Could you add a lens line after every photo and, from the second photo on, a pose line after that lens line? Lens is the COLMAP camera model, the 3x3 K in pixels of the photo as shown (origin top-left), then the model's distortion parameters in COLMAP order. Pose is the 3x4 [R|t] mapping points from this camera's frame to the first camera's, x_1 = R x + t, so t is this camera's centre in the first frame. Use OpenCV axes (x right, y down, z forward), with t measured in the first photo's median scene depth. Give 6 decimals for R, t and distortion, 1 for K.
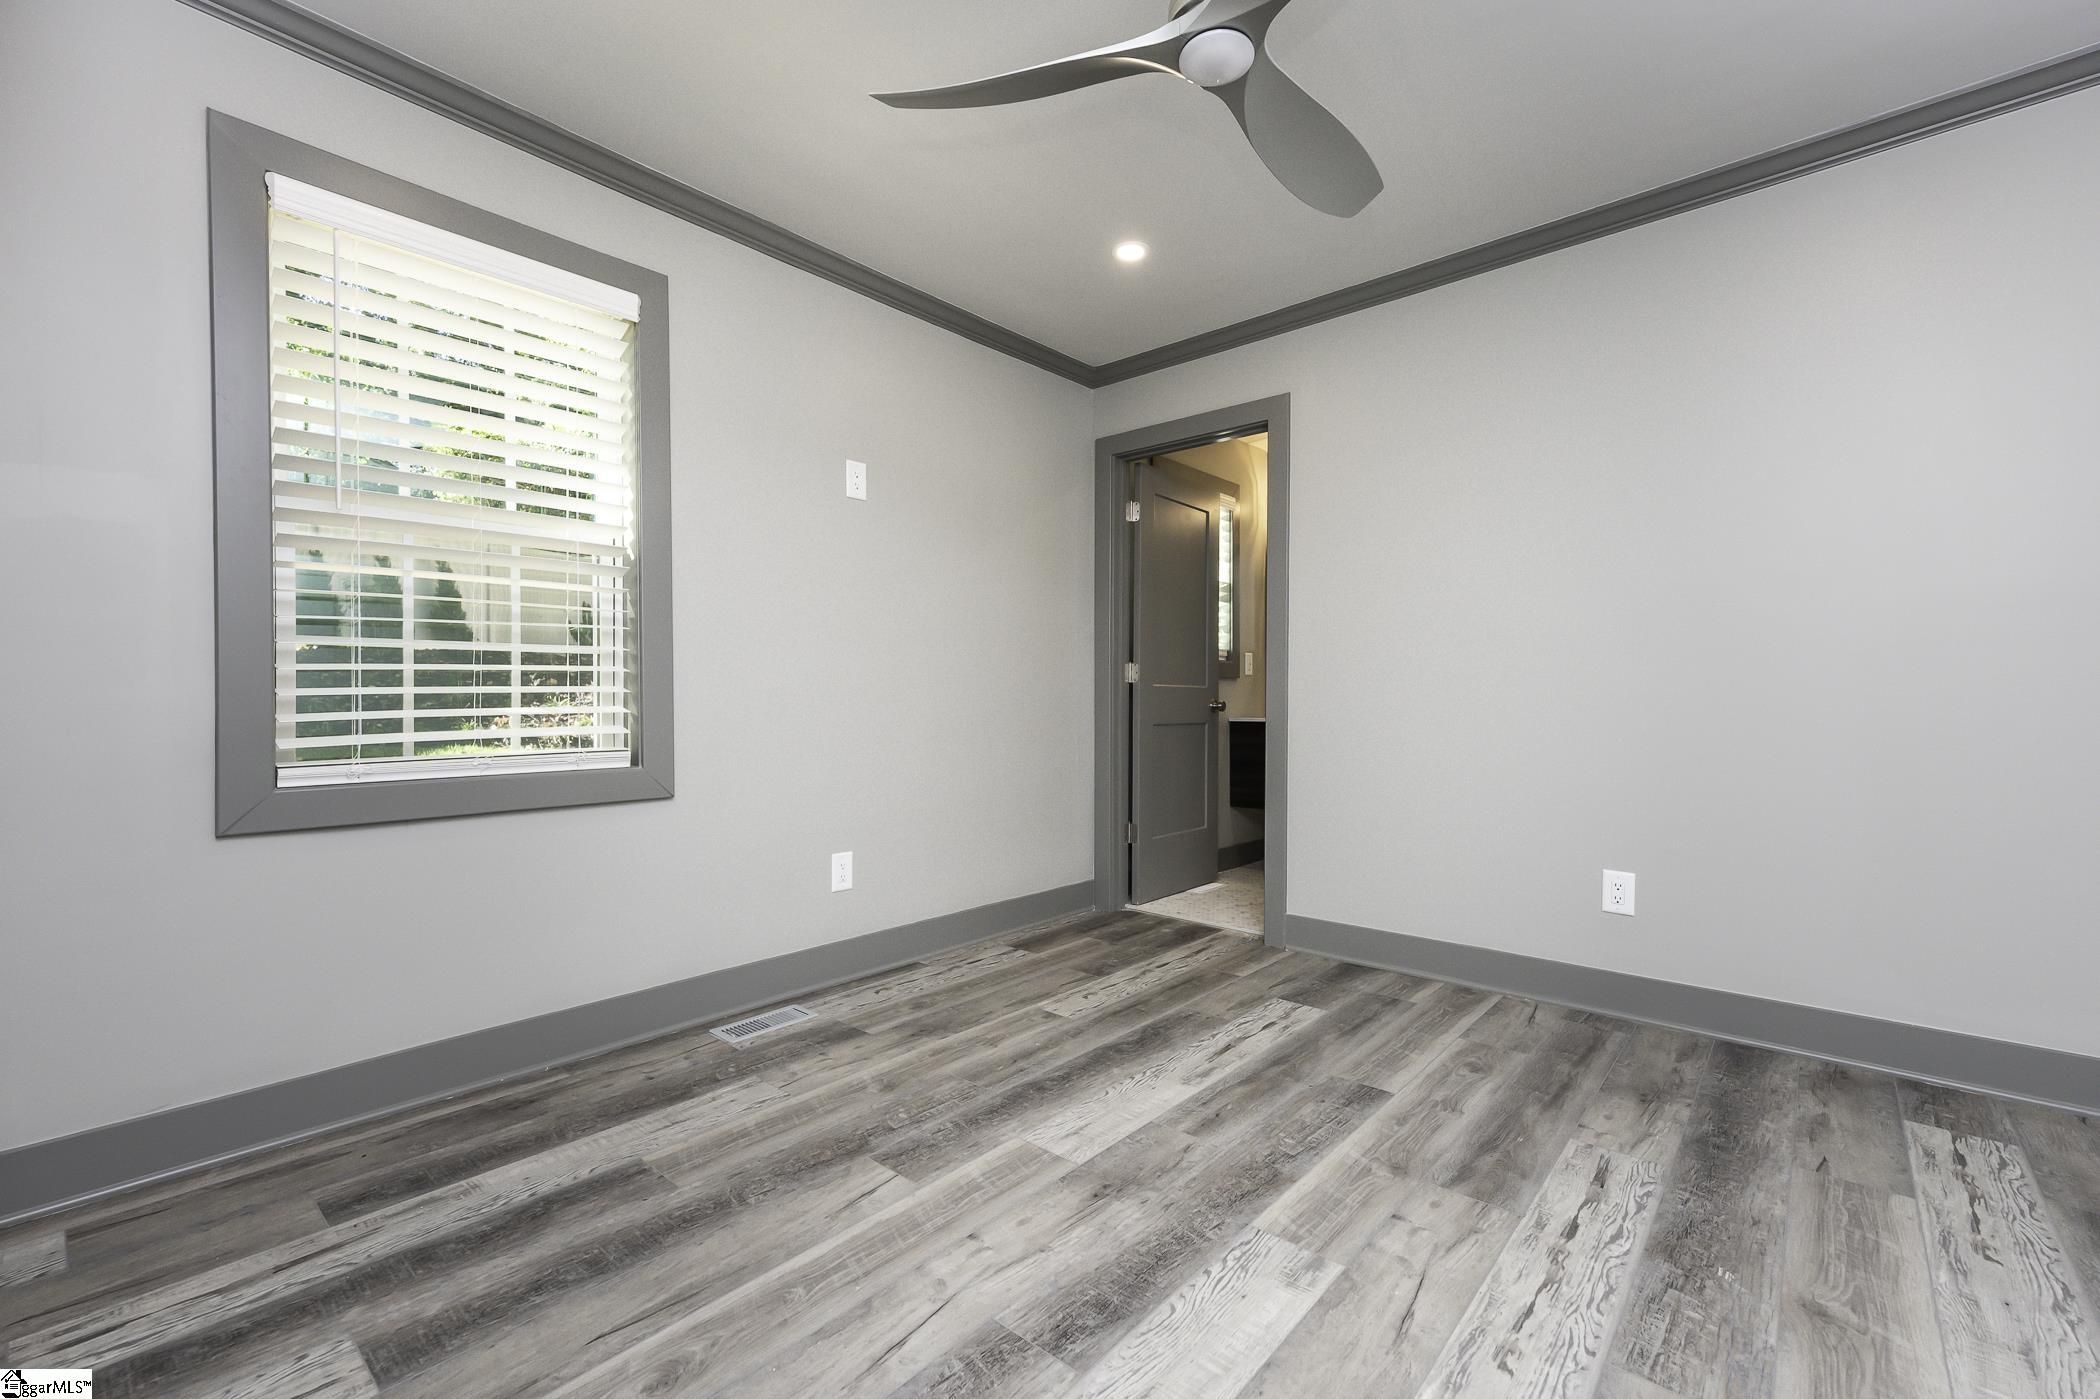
lens RADIAL K [[876.3, 0, 1054.6], [0, 876.3, 700.7], [0, 0, 1]] dist [0.014935, -0.000215]
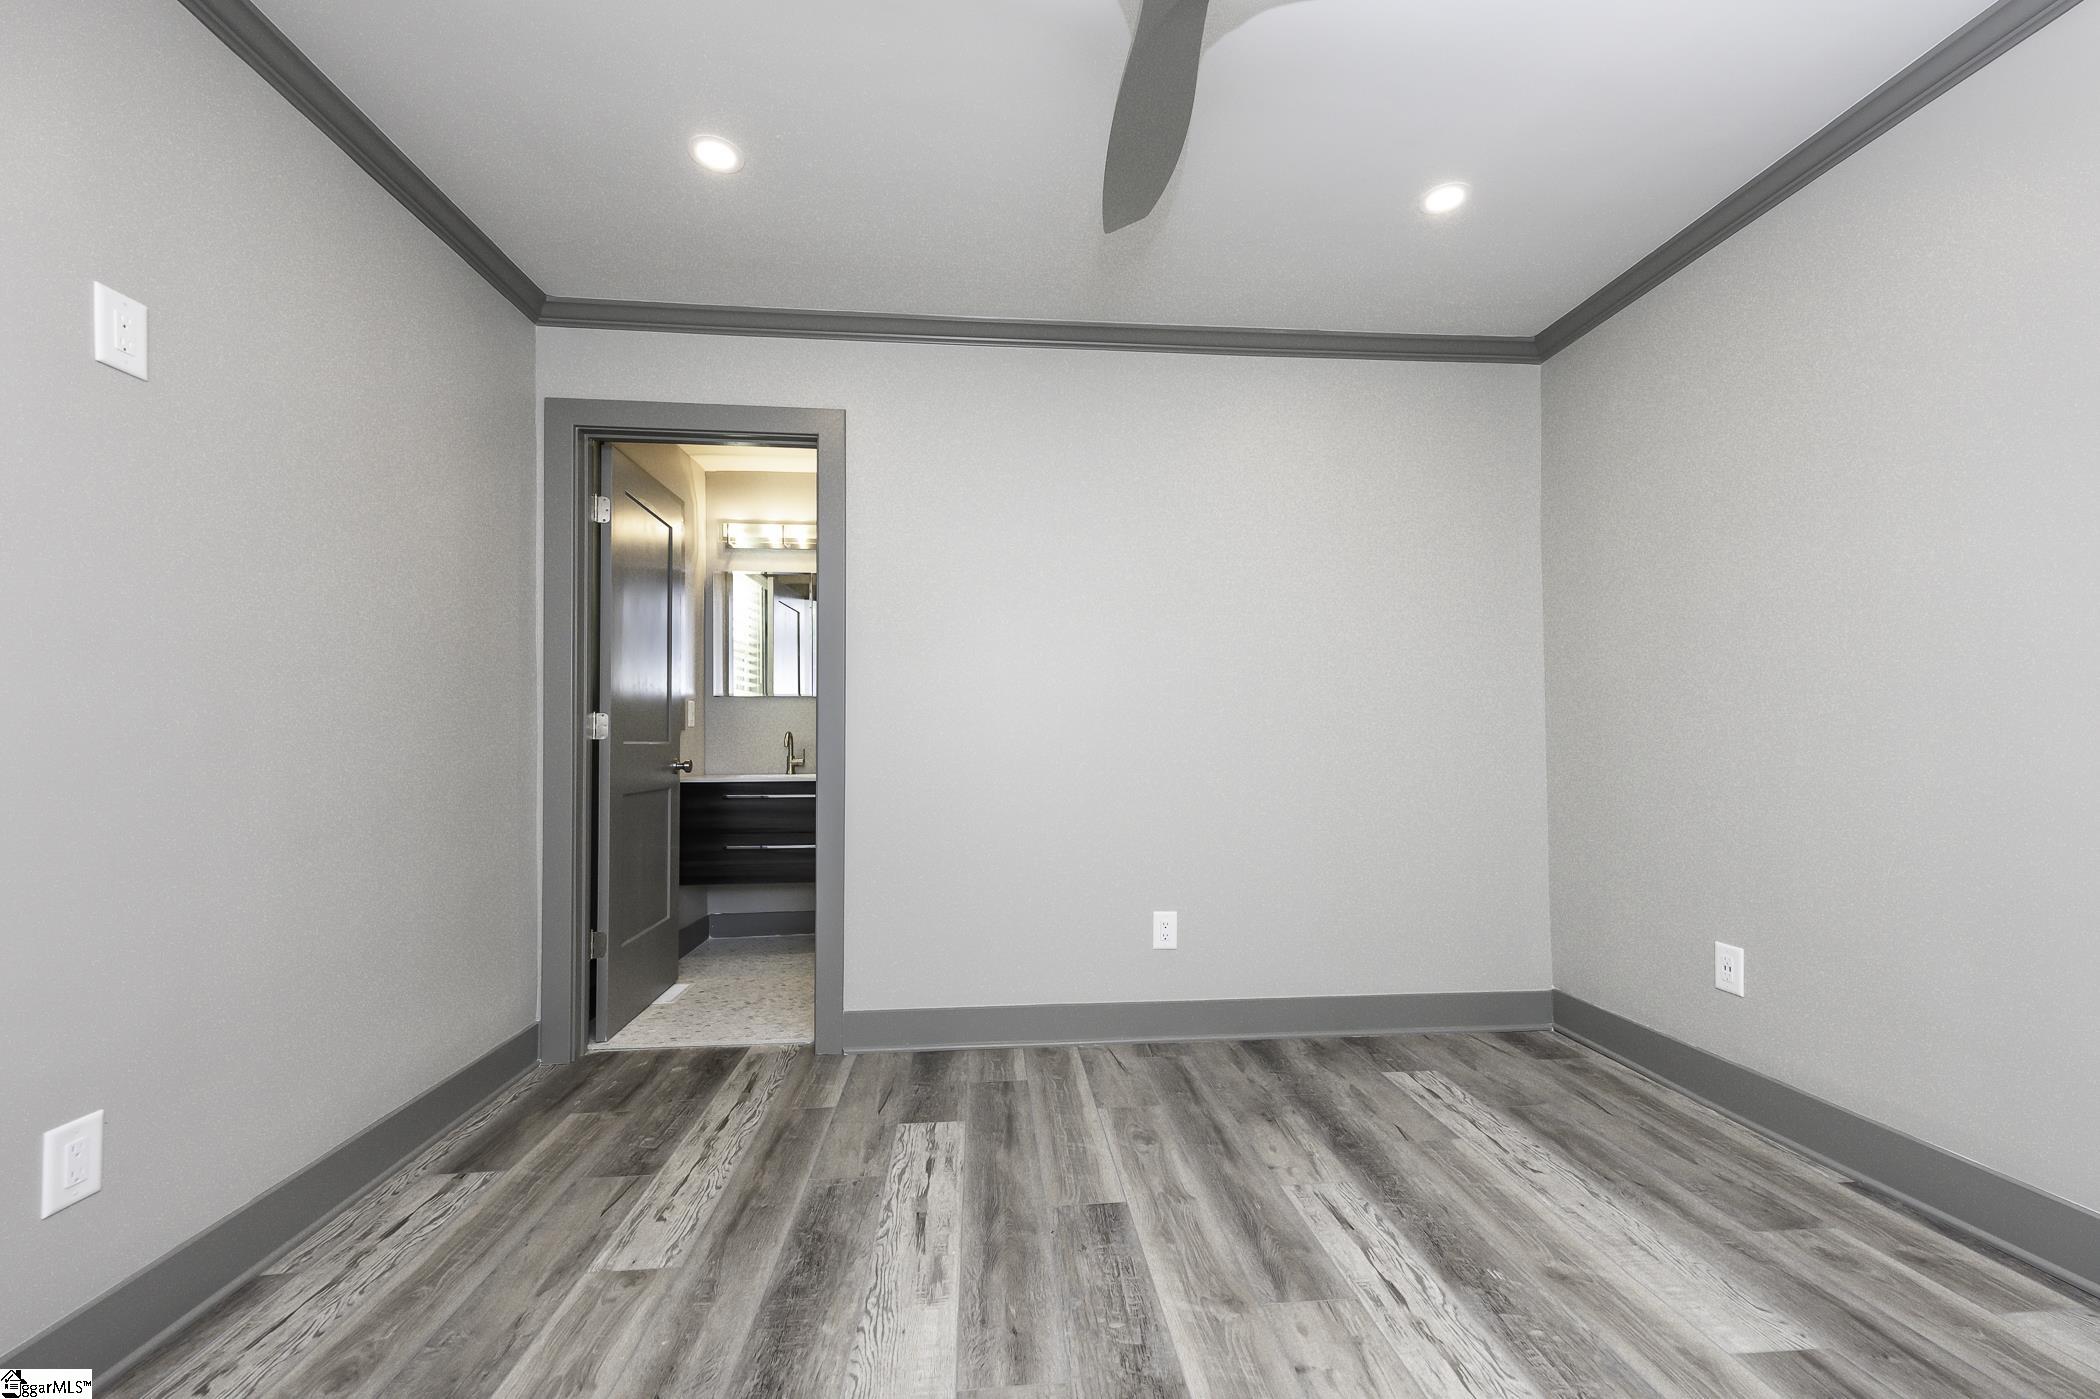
lens RADIAL K [[840.7, 0, 1043.1], [0, 840.7, 723.2], [0, 0, 1]] dist [0.017552, 0.000248]
pose [[0.693663, 0.010555, 0.720223, -0.241751], [0.006550, 0.999759, -0.020959, -0.024683], [-0.720270, 0.019256, 0.693426, 0.349738]]
